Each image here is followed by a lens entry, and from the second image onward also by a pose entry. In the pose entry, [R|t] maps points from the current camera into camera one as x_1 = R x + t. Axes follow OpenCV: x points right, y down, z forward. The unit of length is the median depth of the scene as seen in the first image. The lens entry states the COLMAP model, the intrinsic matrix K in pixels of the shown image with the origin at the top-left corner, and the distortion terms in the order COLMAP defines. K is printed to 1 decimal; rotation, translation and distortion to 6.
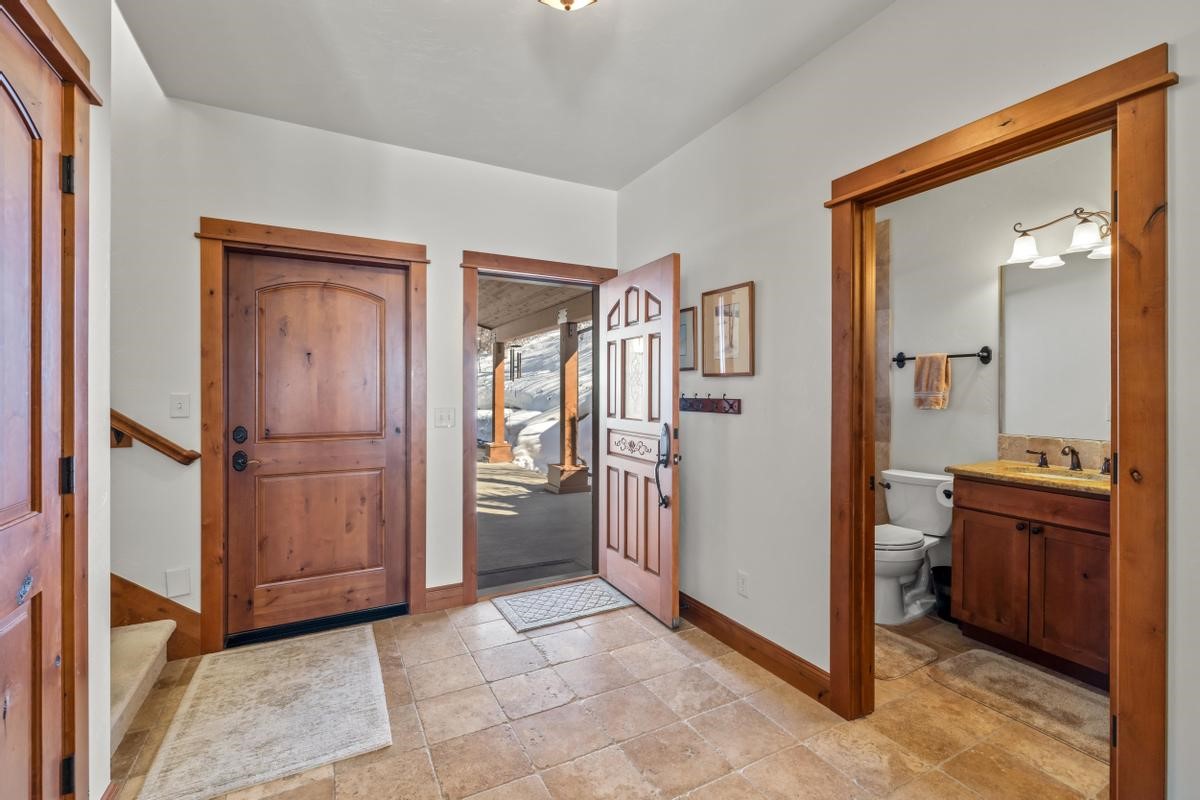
lens RADIAL K [[516.5, 0, 599.4], [0, 516.5, 391.6], [0, 0, 1]] dist [0.000980, 0.000046]
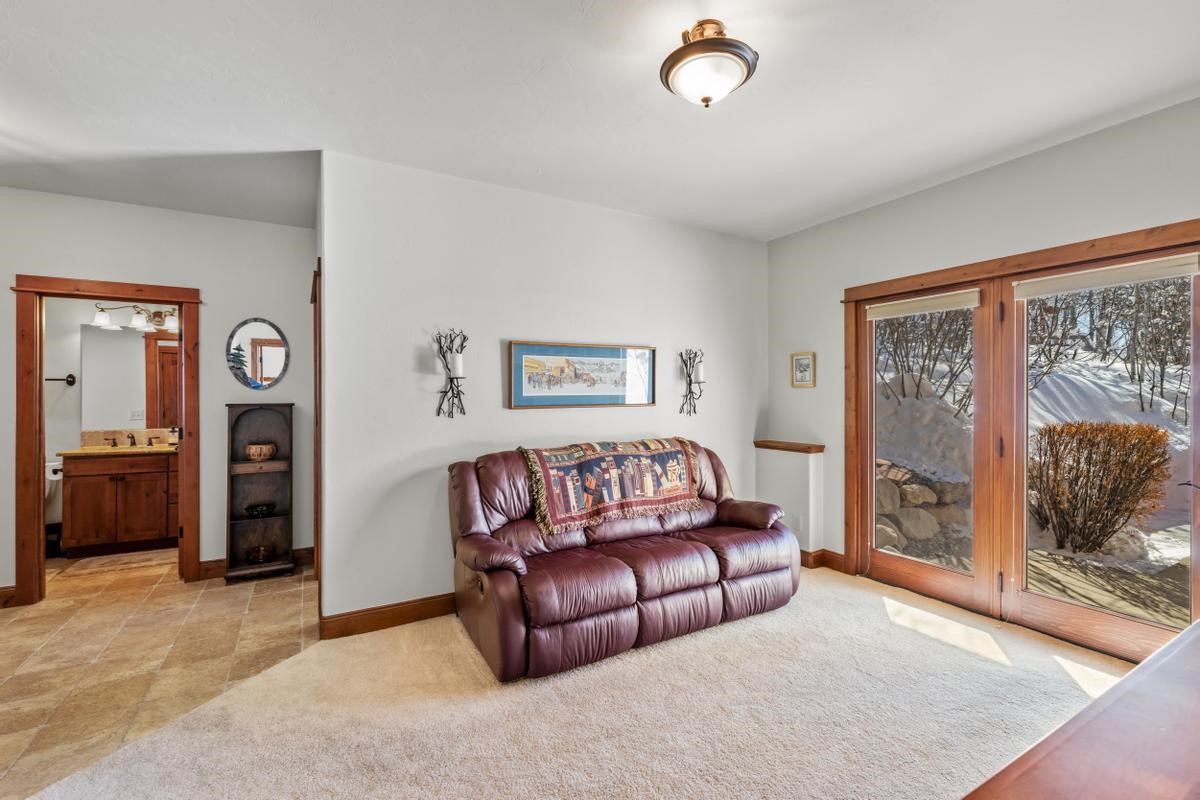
lens RADIAL K [[515.7, 0, 595.8], [0, 515.7, 398.0], [0, 0, 1]] dist [0.002845, 0.000605]
pose [[-0.025364, -0.002814, 0.999674, -0.866698], [0.000725, 0.999996, 0.002834, -0.021818], [-0.999678, 0.000797, -0.025361, -0.541644]]
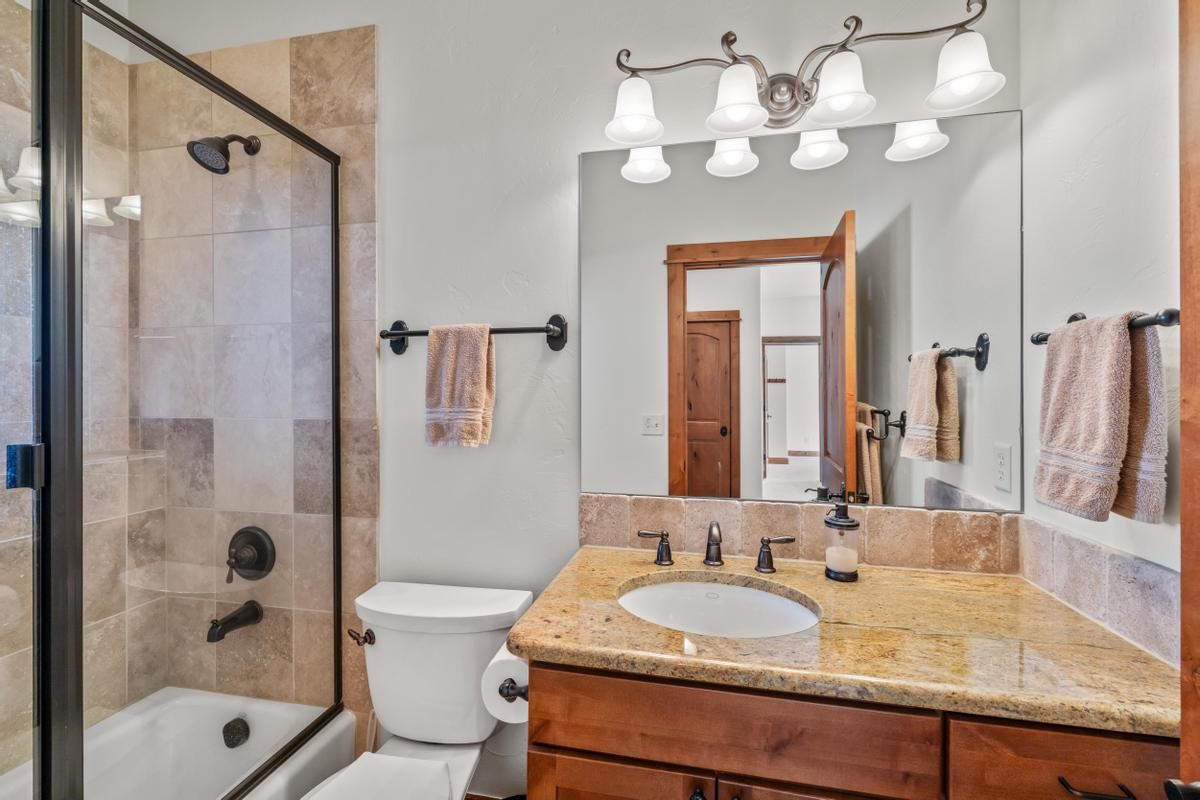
lens RADIAL K [[515.7, 0, 595.8], [0, 515.7, 398.0], [0, 0, 1]] dist [0.002845, 0.000605]
pose [[0.647017, -0.005003, 0.762459, 0.419846], [0.002148, 0.999986, 0.004739, -0.011503], [-0.762472, -0.001428, 0.647019, 0.690385]]
